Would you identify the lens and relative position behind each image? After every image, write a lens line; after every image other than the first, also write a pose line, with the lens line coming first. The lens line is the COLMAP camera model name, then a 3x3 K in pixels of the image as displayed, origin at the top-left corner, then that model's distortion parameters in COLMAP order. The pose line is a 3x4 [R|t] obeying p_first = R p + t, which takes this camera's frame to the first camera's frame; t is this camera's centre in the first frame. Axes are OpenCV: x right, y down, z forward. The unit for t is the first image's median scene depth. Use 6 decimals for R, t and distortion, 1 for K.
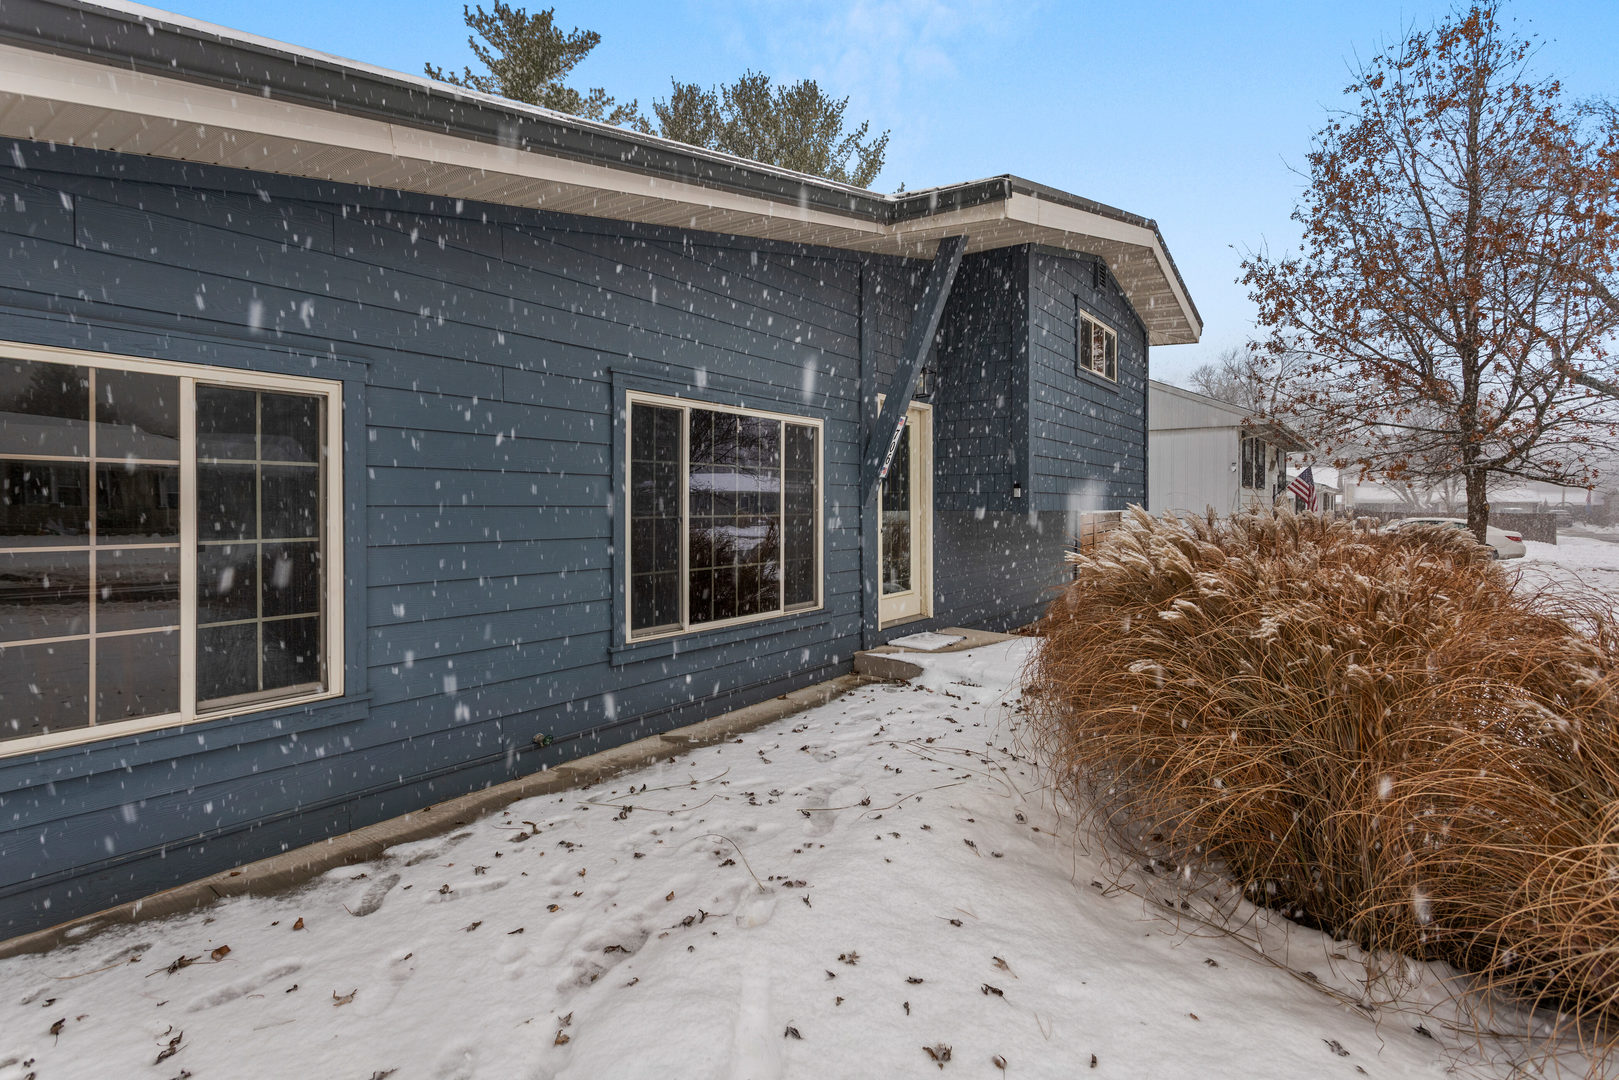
lens RADIAL K [[786.6, 0, 813.6], [0, 786.6, 506.3], [0, 0, 1]] dist [0.000711, 0.000153]
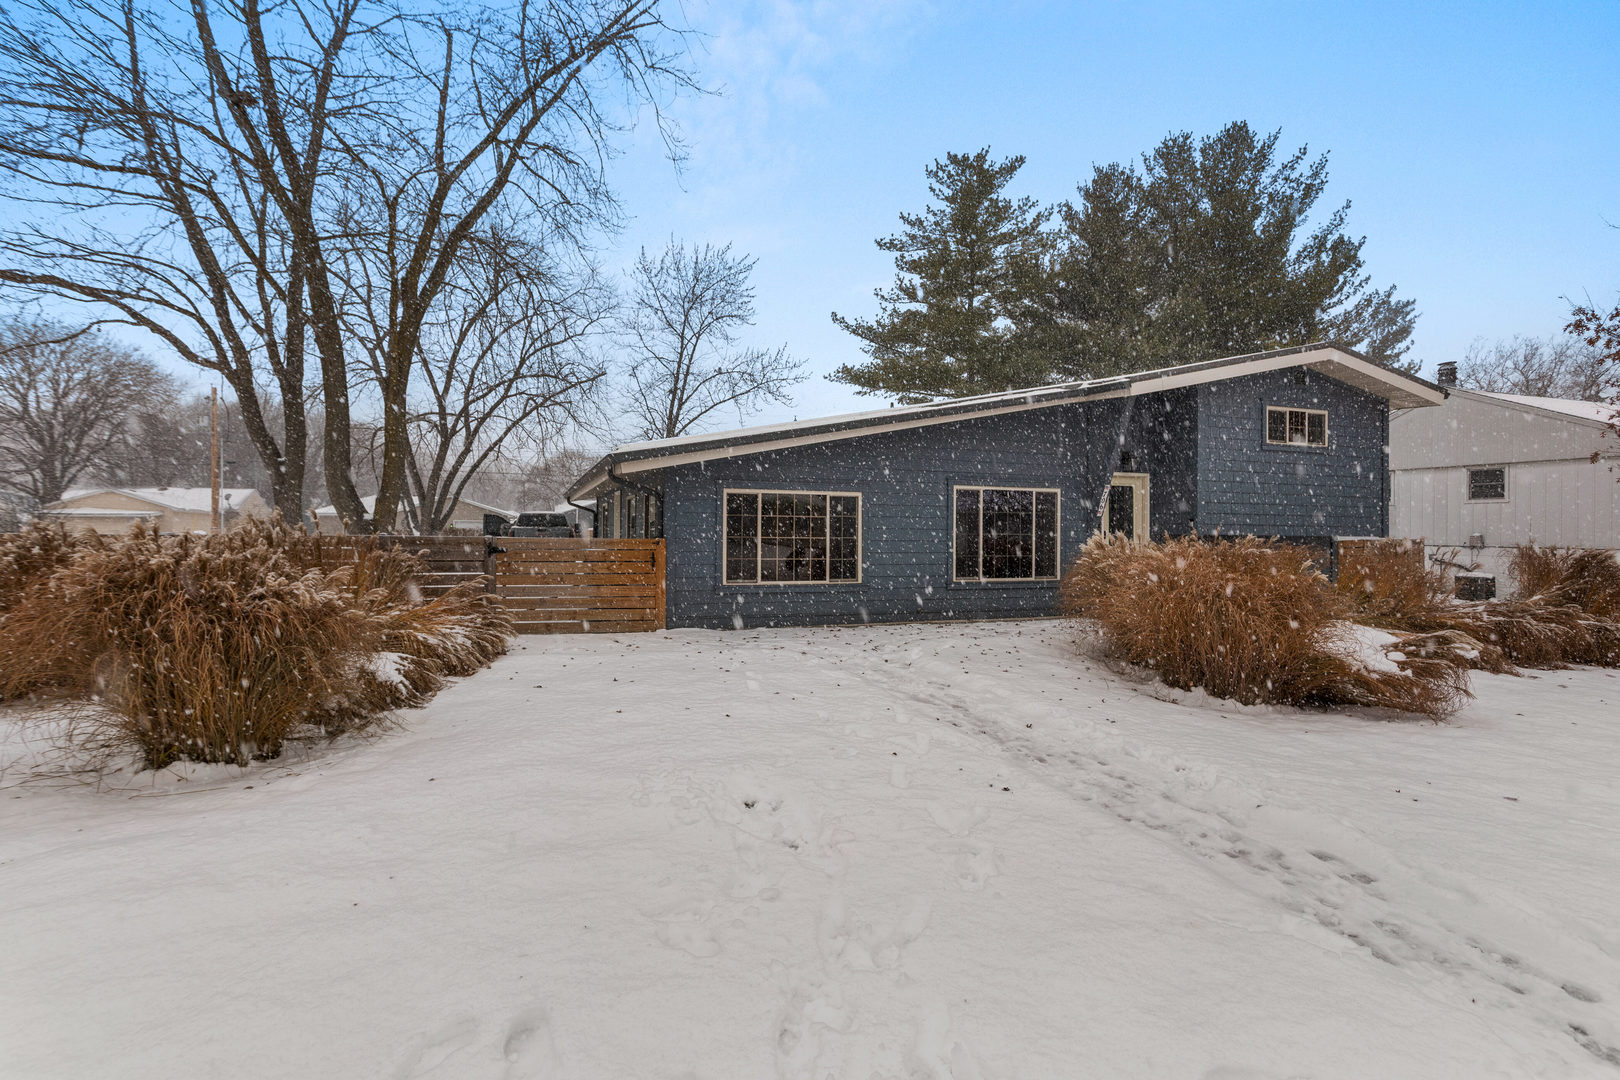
lens RADIAL K [[787.1, 0, 814.1], [0, 787.1, 506.3], [0, 0, 1]] dist [0.000711, 0.000153]
pose [[0.841184, -0.010675, -0.540644, 0.111051], [-0.008873, 0.999398, -0.033538, 0.002280], [0.540676, 0.033009, 0.840583, -0.206145]]
